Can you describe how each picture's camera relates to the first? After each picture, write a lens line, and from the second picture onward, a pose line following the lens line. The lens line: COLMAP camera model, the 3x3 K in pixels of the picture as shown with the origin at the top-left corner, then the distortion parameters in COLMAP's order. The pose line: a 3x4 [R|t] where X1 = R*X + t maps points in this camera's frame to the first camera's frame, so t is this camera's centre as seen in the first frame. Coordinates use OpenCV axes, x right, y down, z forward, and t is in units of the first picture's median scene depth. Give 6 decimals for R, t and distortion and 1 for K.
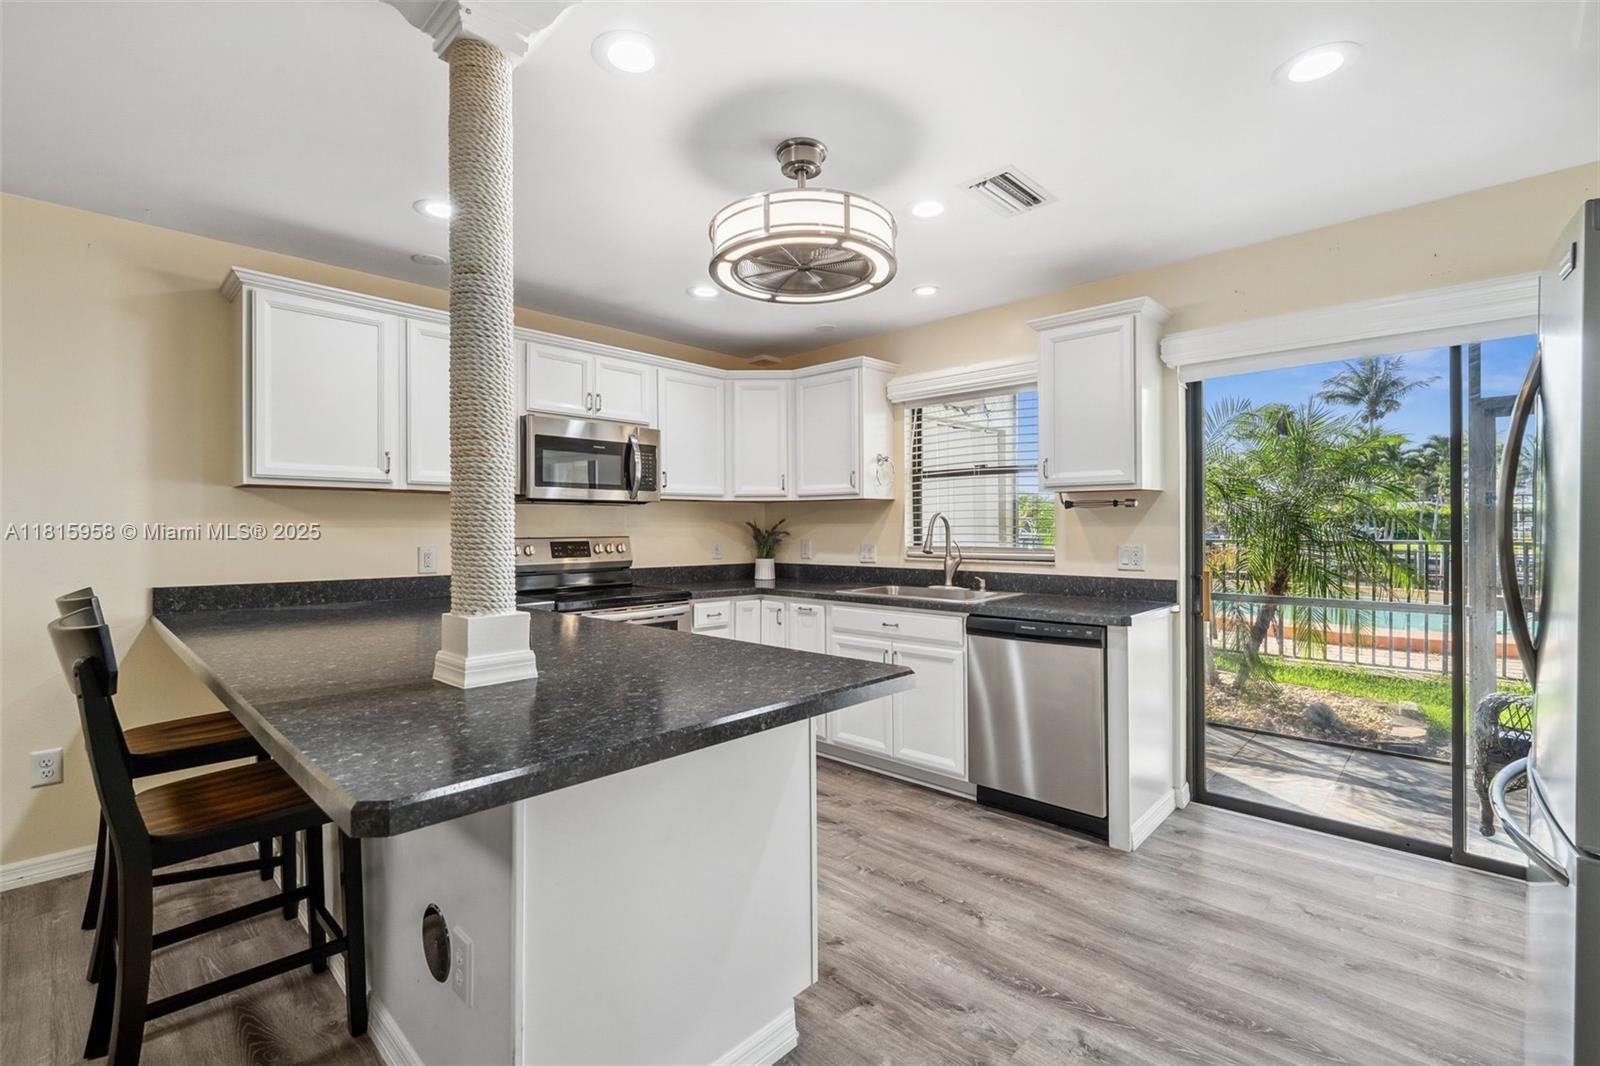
lens RADIAL K [[706.6, 0, 801.1], [0, 706.6, 524.1], [0, 0, 1]] dist [-0.003185, -0.000494]
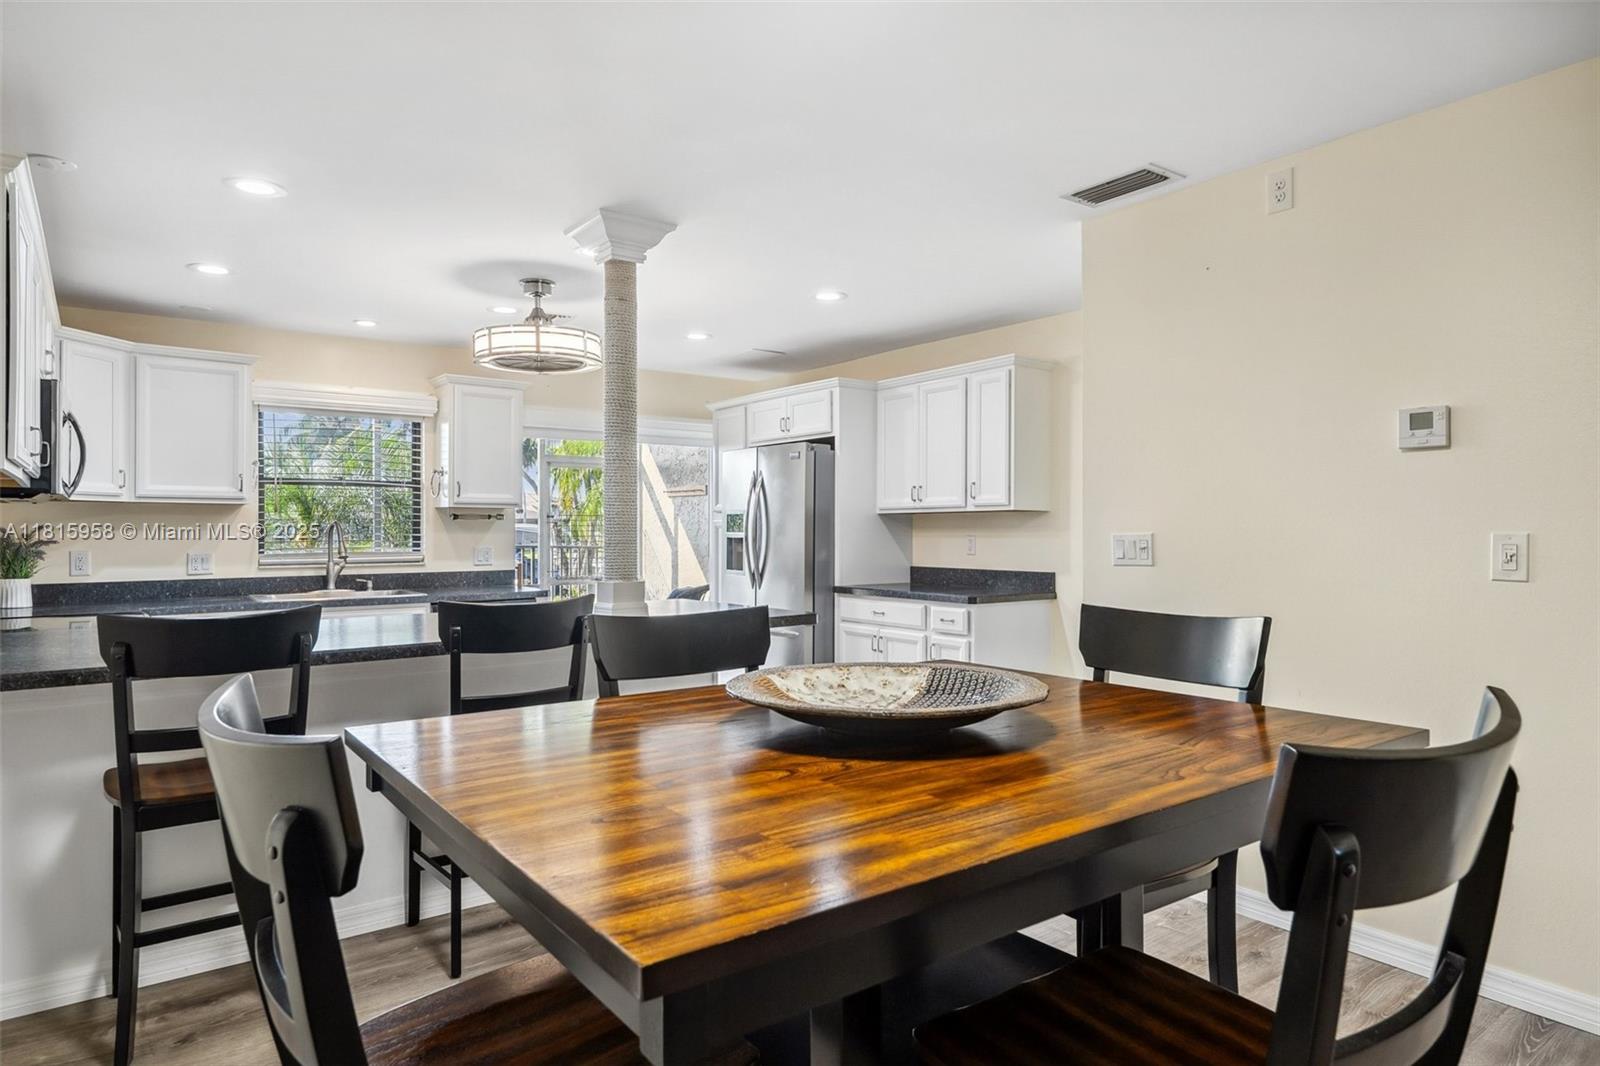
lens RADIAL K [[936.4, 0, 802.1], [0, 936.4, 525.7], [0, 0, 1]] dist [-0.002506, -0.001272]
pose [[0.166173, 0.008104, 0.986063, -1.095777], [-0.000875, 0.999967, -0.008071, 0.002142], [-0.986096, 0.000478, 0.166174, 0.069999]]
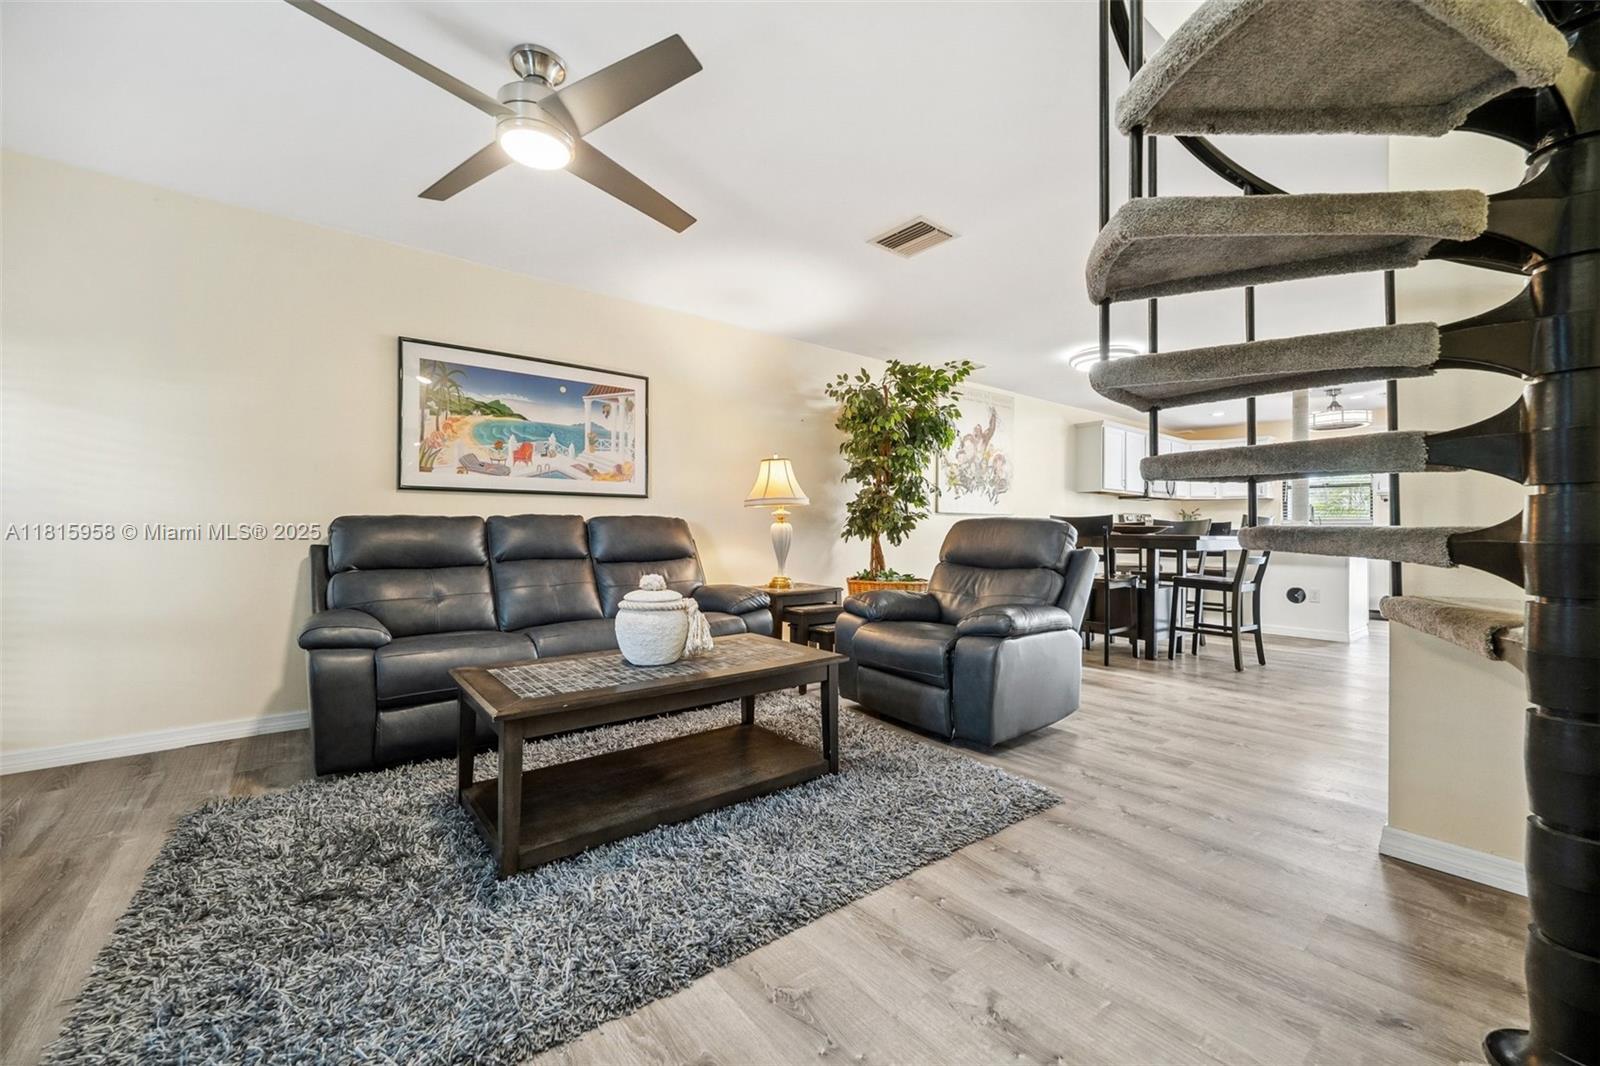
lens RADIAL K [[633.9, 0, 797.7], [0, 633.9, 522.7], [0, 0, 1]] dist [-0.000492, -0.000253]
pose [[0.989947, 0.008951, -0.141156, -1.203052], [-0.009836, 0.999936, -0.005568, 0.074976], [0.141098, 0.006900, 0.989972, -1.329599]]
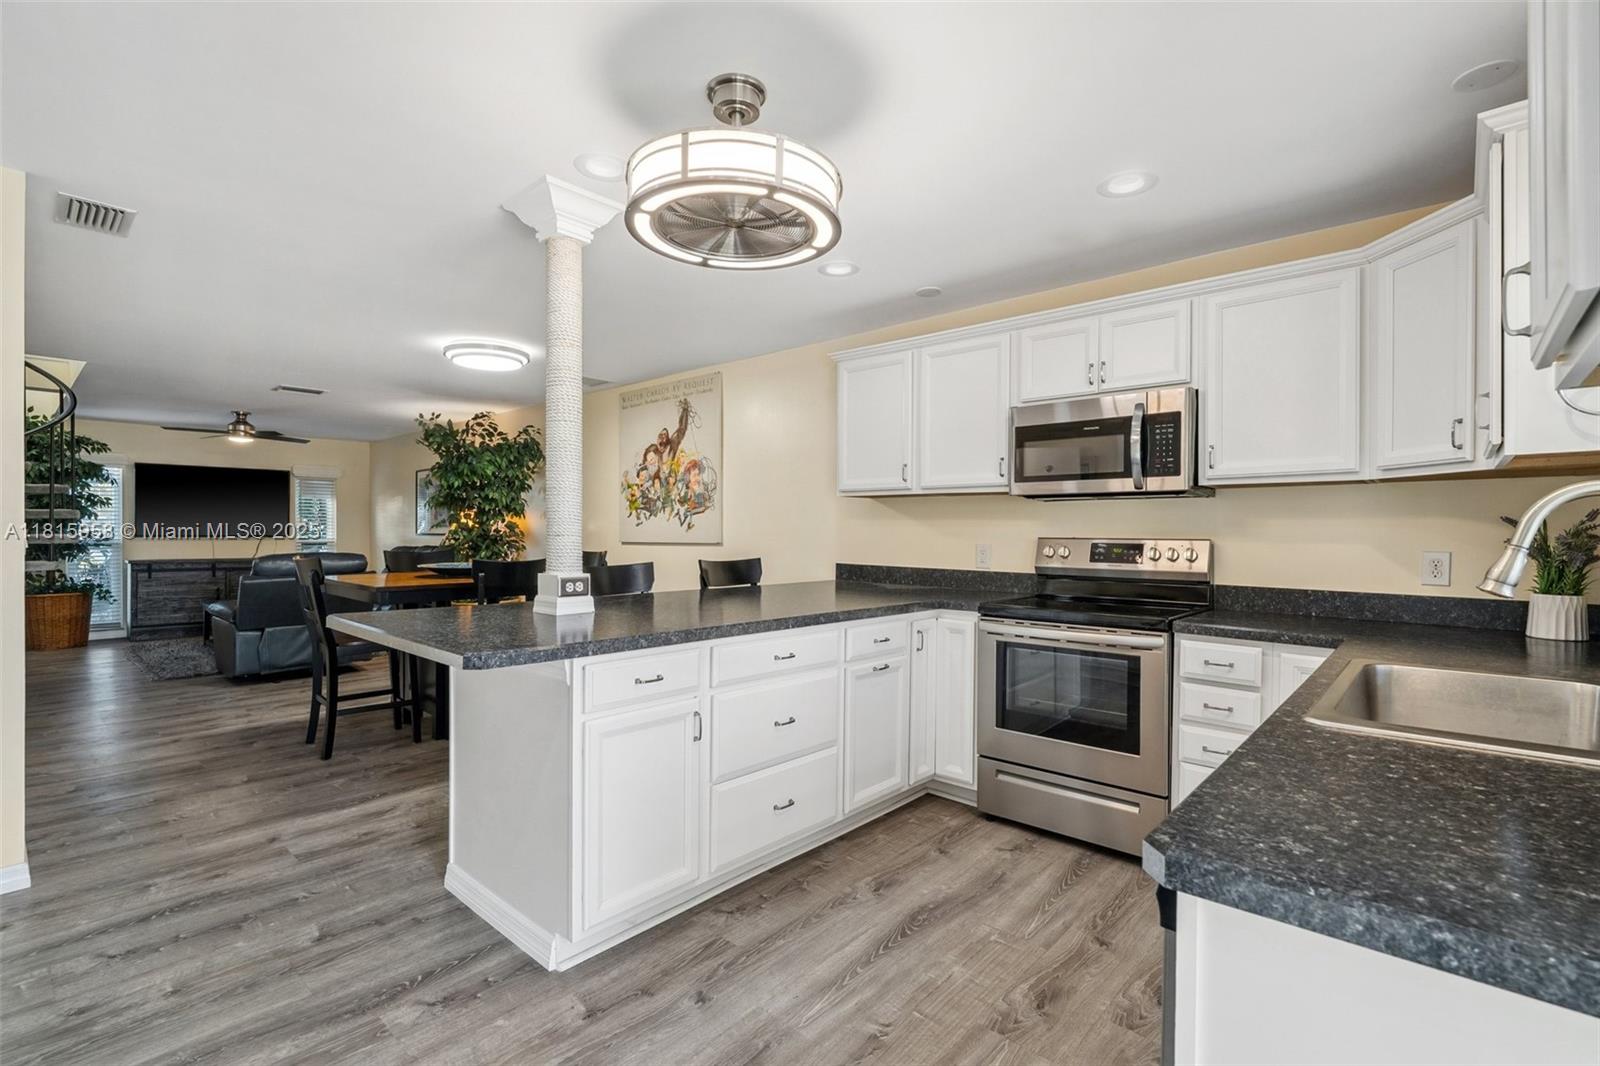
lens RADIAL K [[730.3, 0, 800.1], [0, 730.3, 537.7], [0, 0, 1]] dist [-0.000237, 0.000578]
pose [[0.028431, 0.012904, -0.999512, 0.537240], [-0.001148, 0.999916, 0.012877, 0.007238], [0.999595, 0.000782, 0.028443, 0.621956]]
